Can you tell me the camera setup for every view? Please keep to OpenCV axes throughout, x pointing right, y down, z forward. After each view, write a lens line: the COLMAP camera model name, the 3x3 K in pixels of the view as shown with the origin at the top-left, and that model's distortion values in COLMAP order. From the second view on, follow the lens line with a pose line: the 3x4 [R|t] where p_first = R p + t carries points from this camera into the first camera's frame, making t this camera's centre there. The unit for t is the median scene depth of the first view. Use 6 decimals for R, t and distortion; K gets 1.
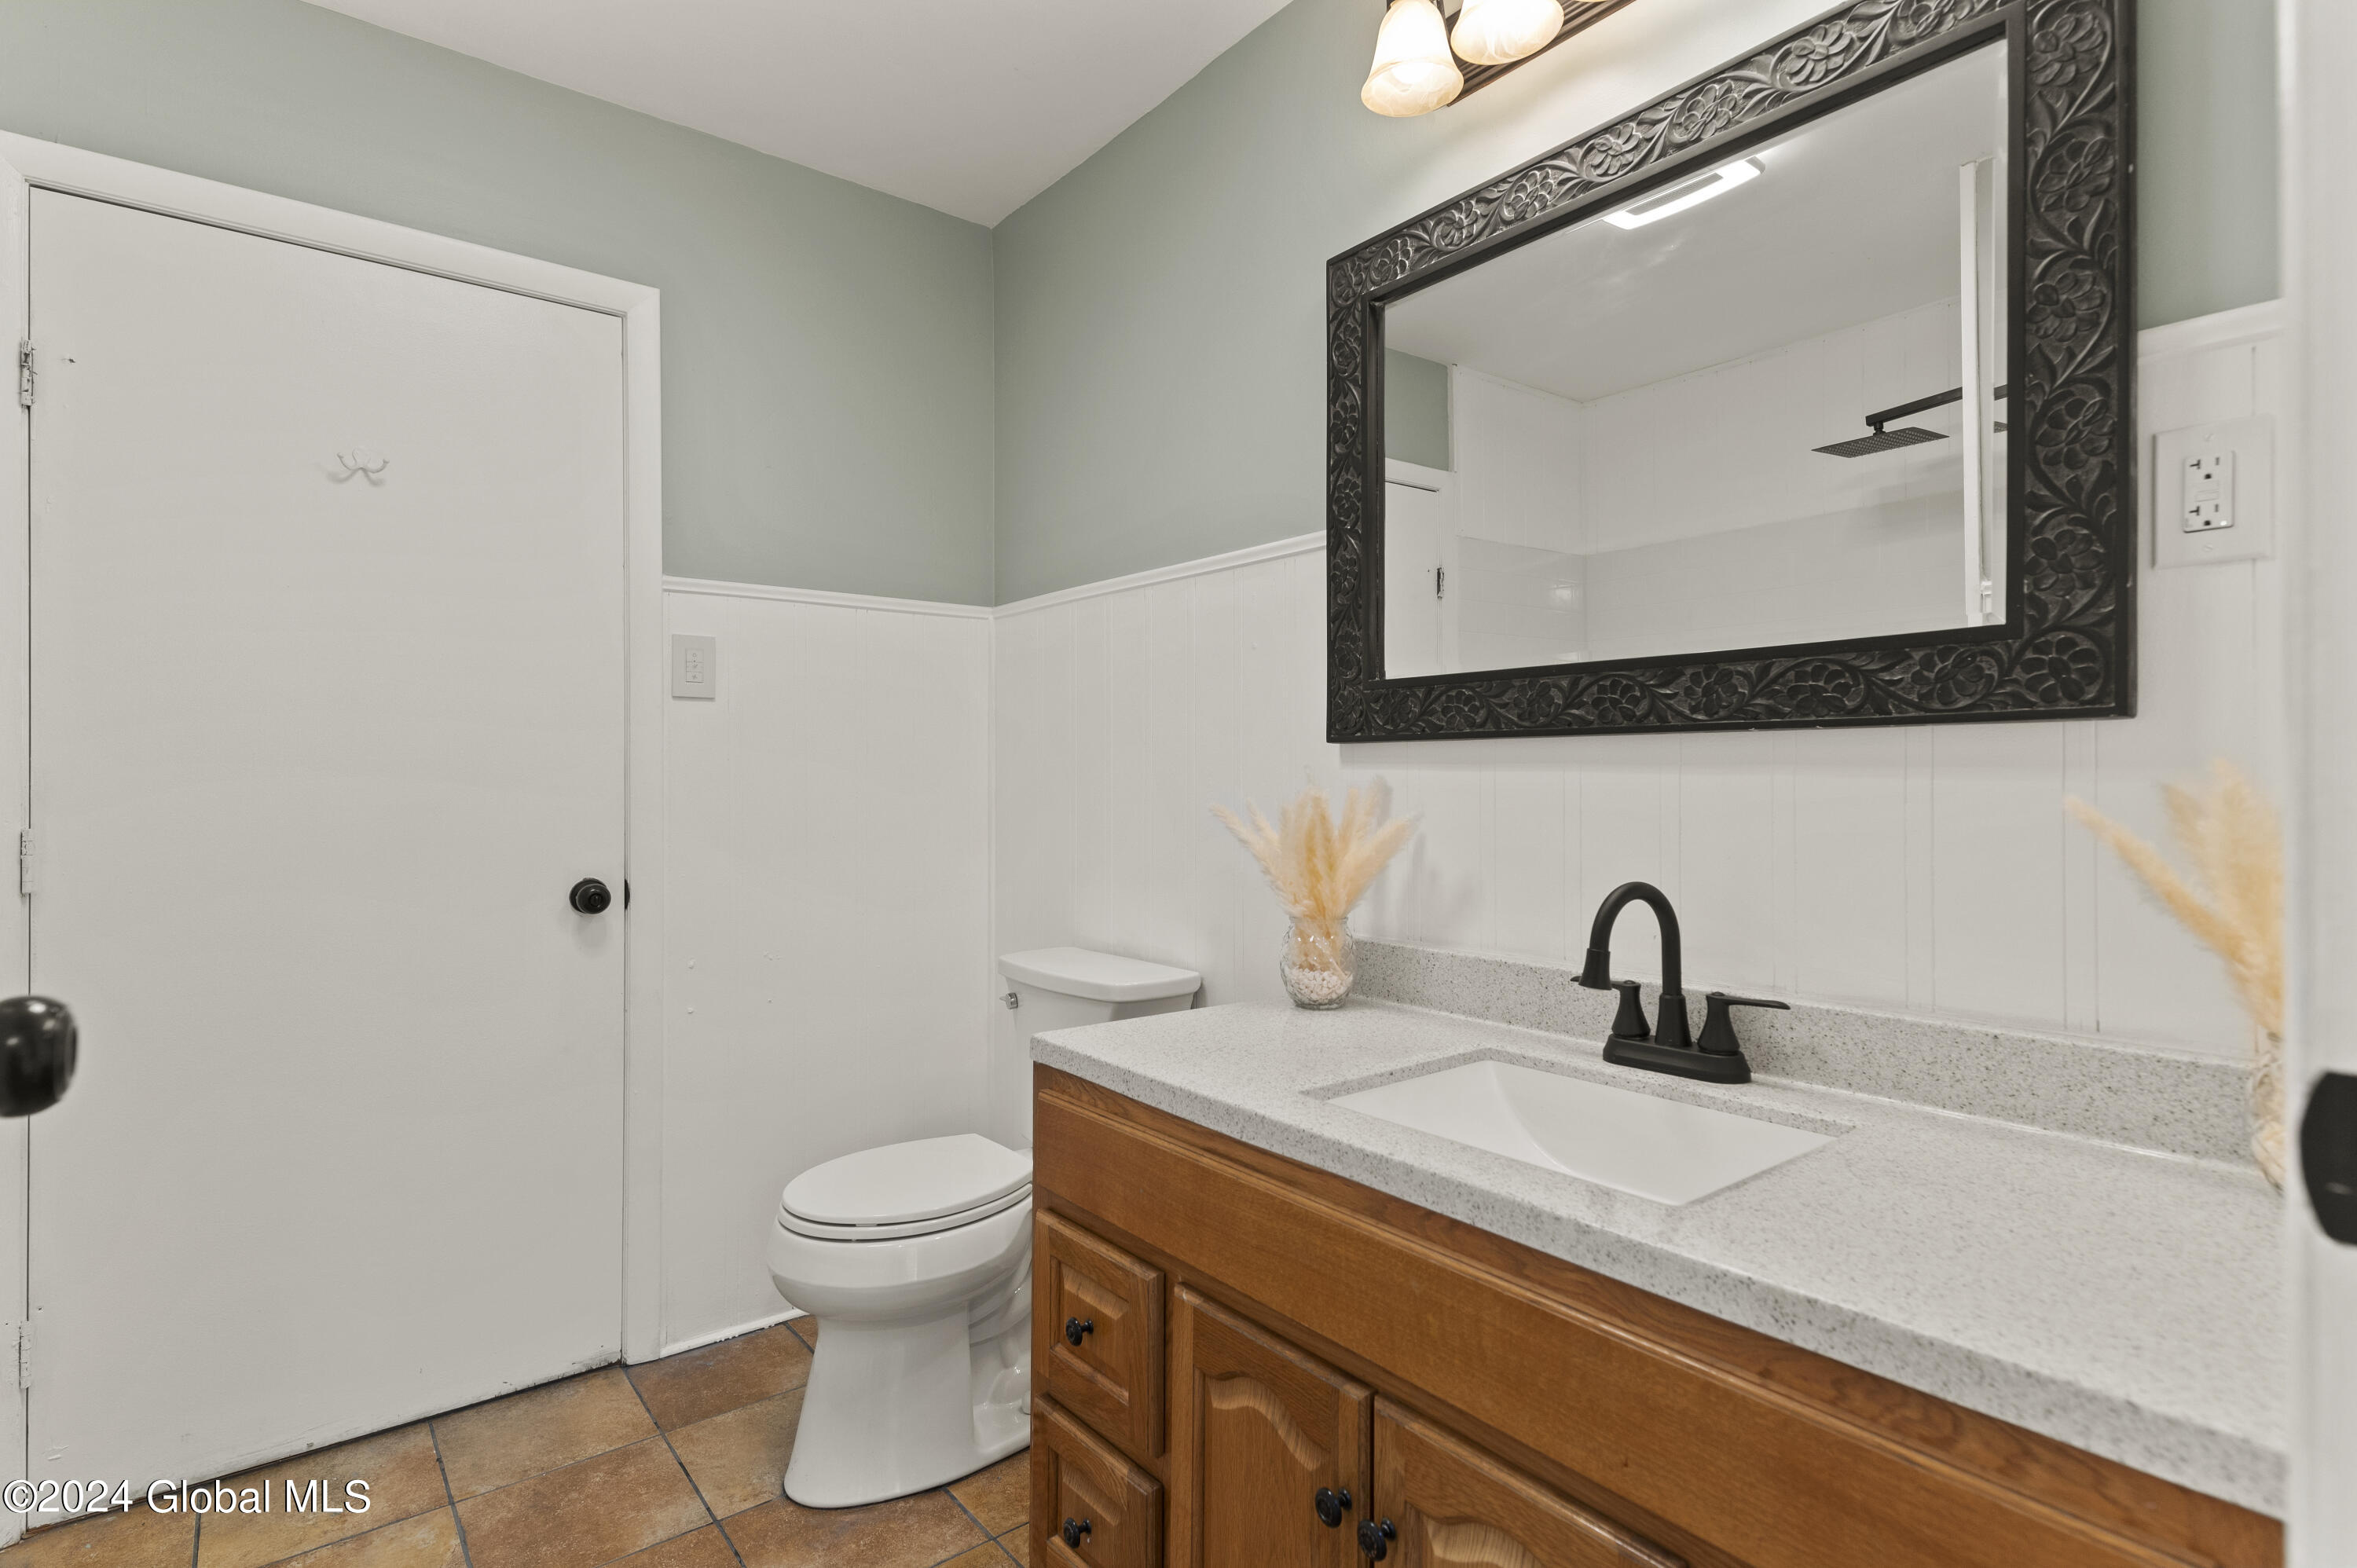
lens RADIAL K [[1180.4, 0, 1244.5], [0, 1180.4, 784.8], [0, 0, 1]] dist [0.012948, 0.000168]
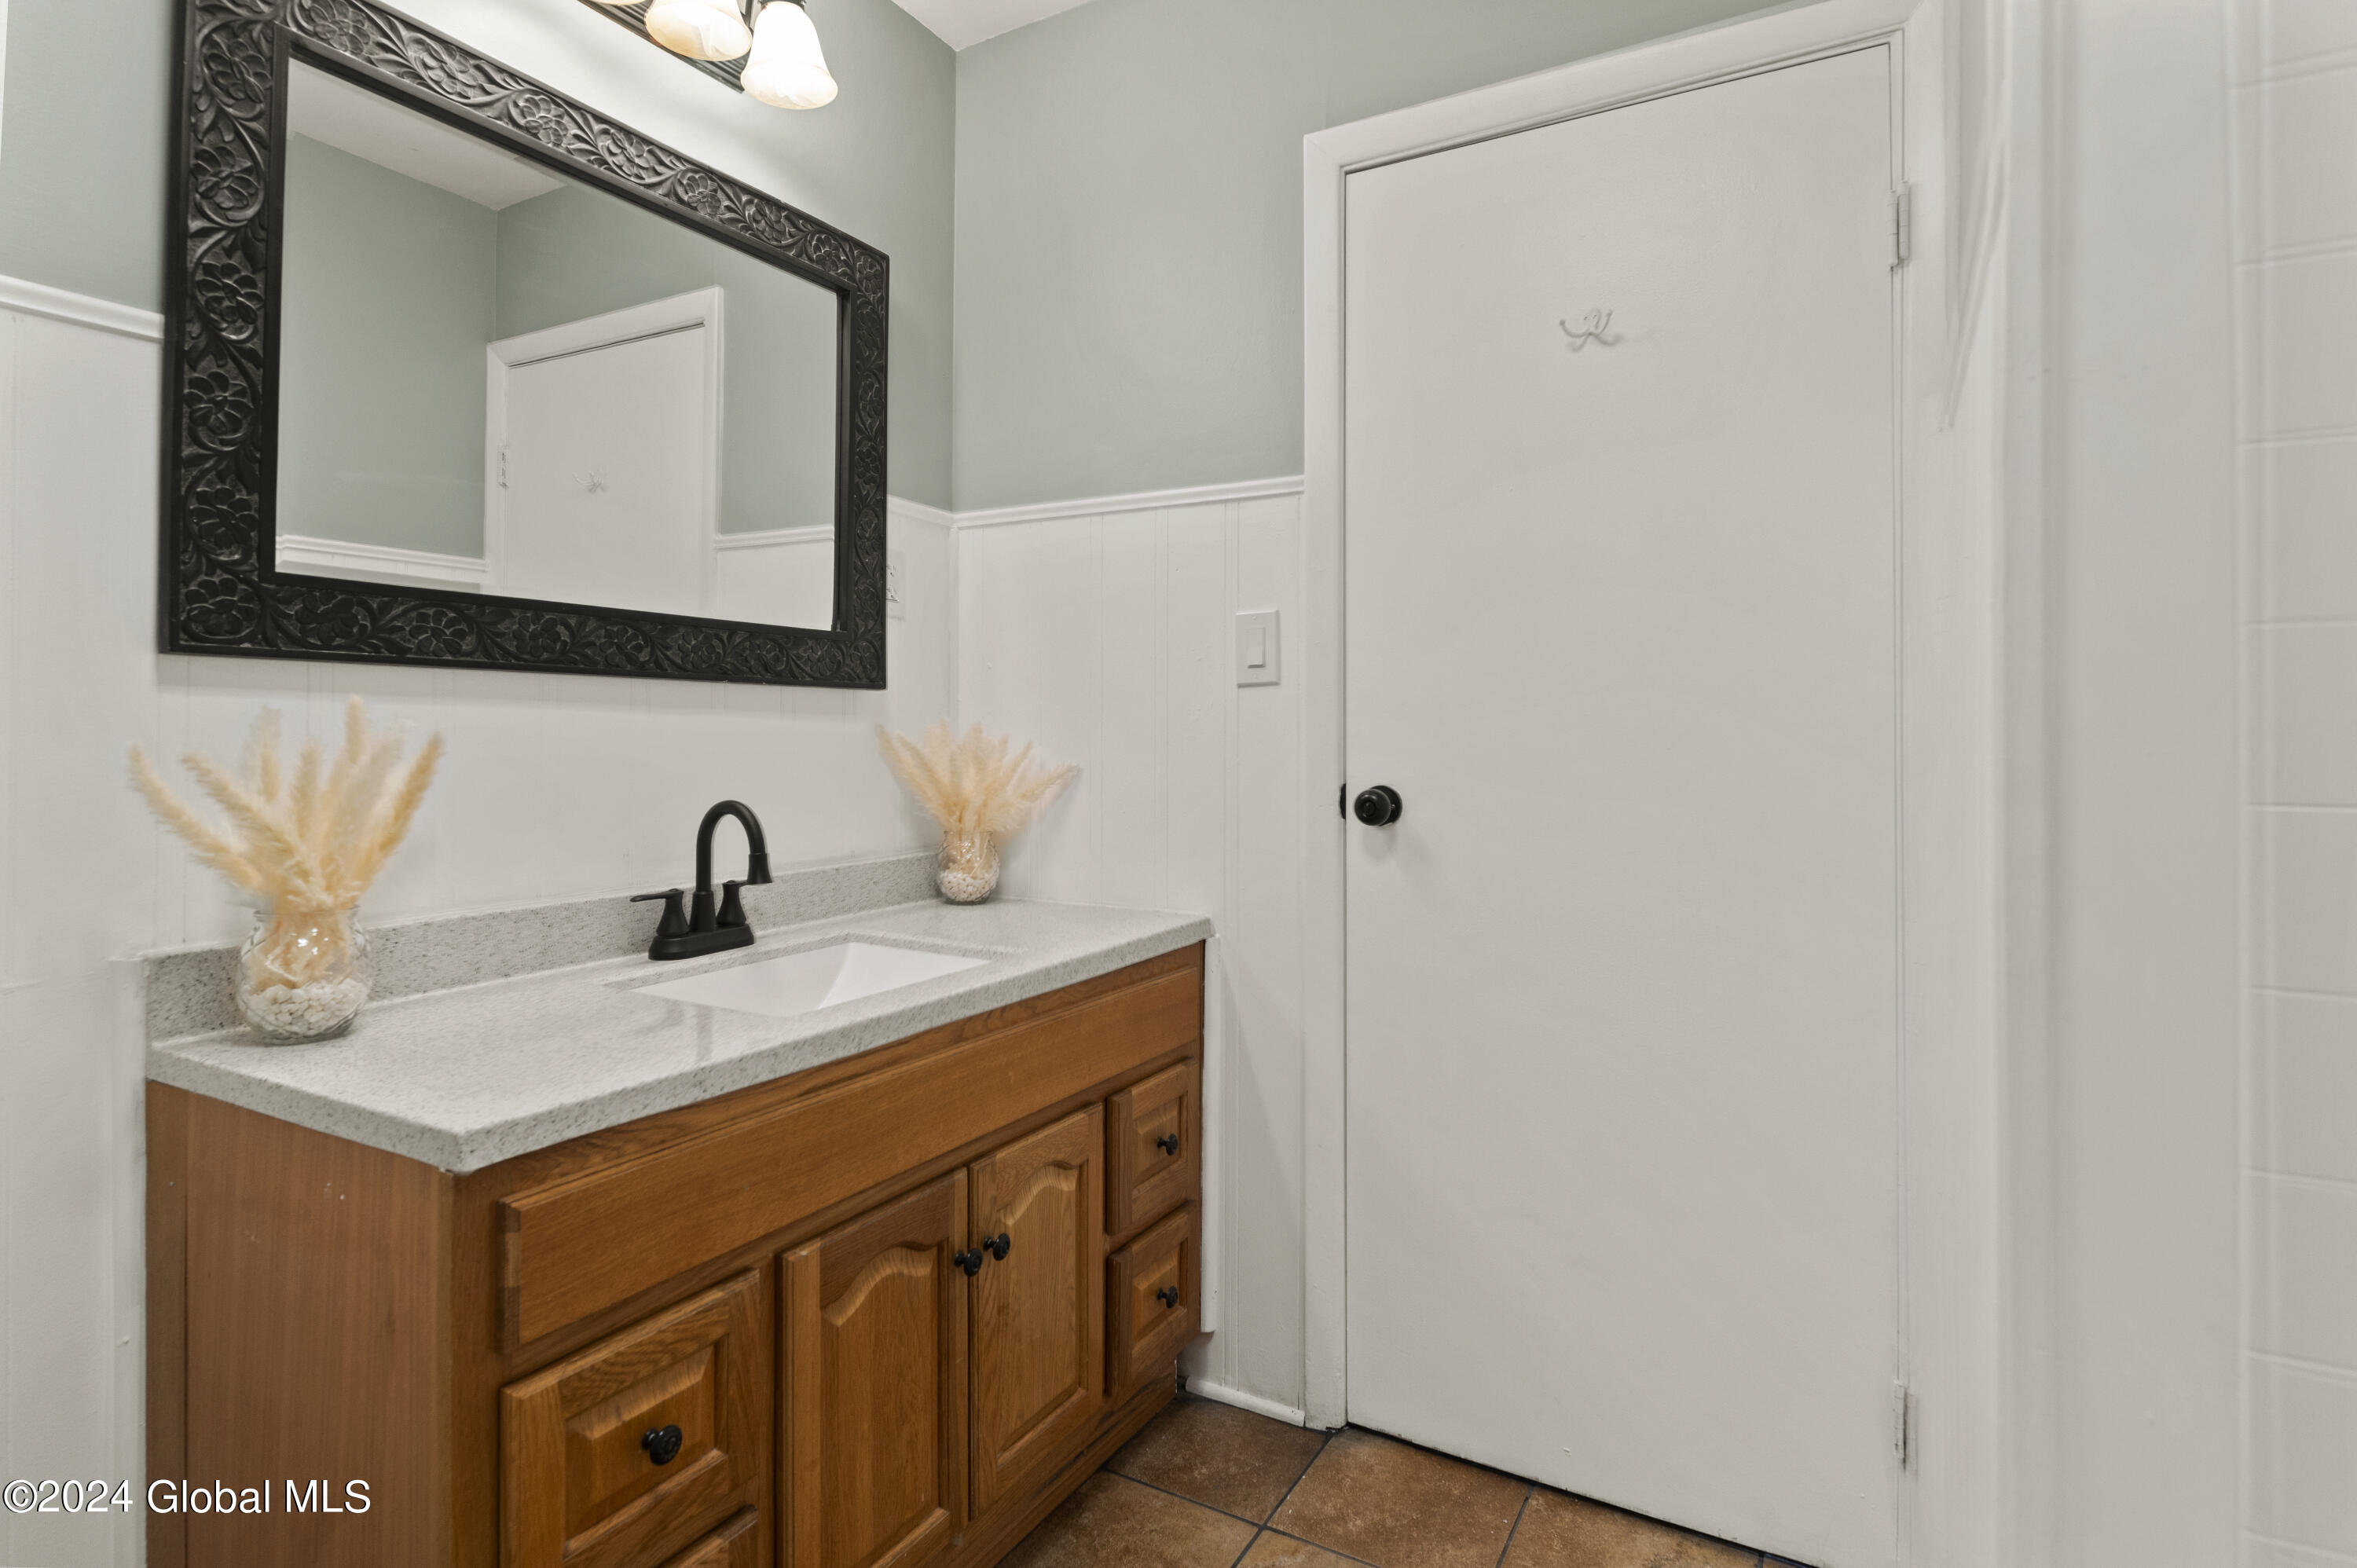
lens RADIAL K [[1187.8, 0, 1178.2], [0, 1187.8, 712.8], [0, 0, 1]] dist [0.000520, -0.000049]
pose [[-0.360411, 0.010147, 0.932738, -0.960783], [-0.004526, 0.999910, -0.012626, 0.003685], [-0.932782, -0.008772, -0.360333, 0.962672]]
